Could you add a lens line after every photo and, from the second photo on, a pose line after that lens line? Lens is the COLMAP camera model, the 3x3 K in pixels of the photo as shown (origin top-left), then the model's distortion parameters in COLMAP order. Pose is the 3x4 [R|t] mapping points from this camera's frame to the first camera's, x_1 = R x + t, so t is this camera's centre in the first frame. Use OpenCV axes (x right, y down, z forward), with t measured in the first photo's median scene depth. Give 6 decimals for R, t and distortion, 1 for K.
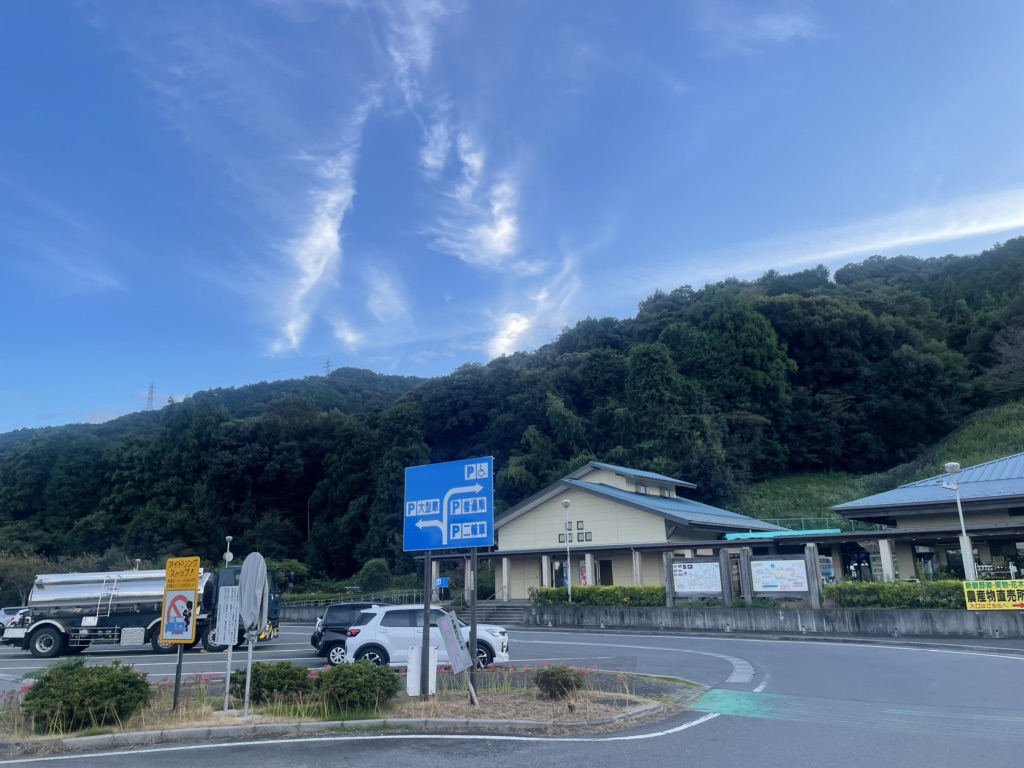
lens RADIAL K [[783.8, 0, 520.1], [0, 783.8, 359.6], [0, 0, 1]] dist [0.024654, -0.001806]
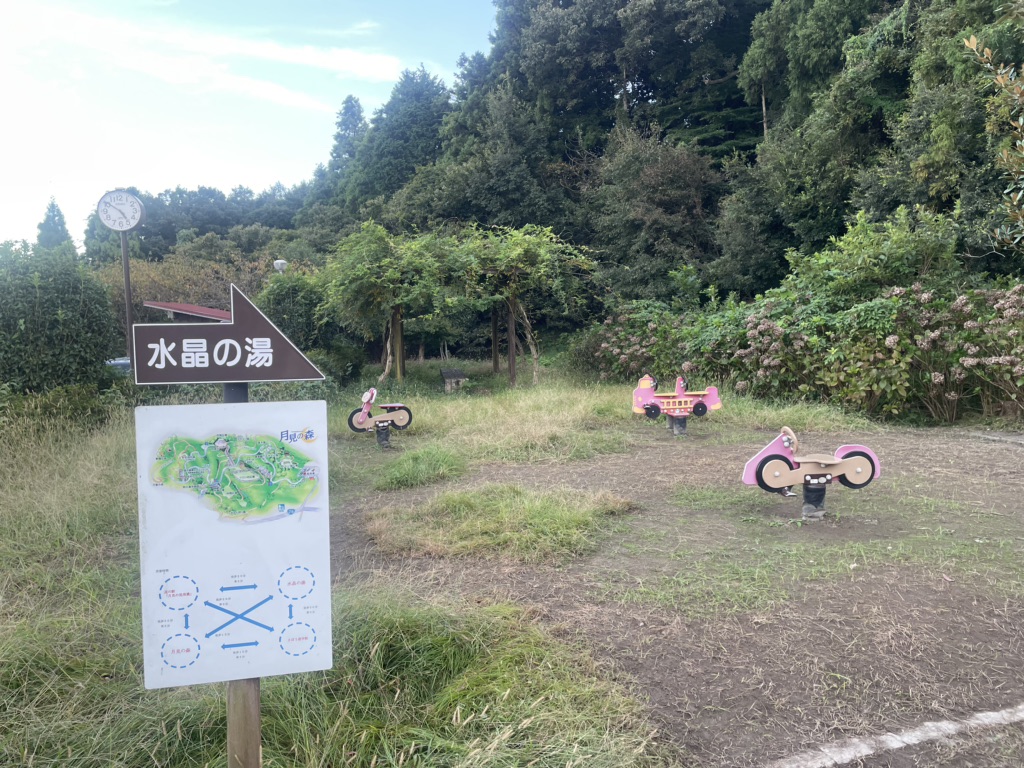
lens RADIAL K [[837.5, 0, 511.3], [0, 837.5, 369.4], [0, 0, 1]] dist [0.012773, -0.002554]
pose [[0.754783, 0.036329, -0.654968, -0.104702], [0.184303, 0.946502, 0.264889, 0.193965], [0.629552, -0.320647, 0.707708, 0.676697]]
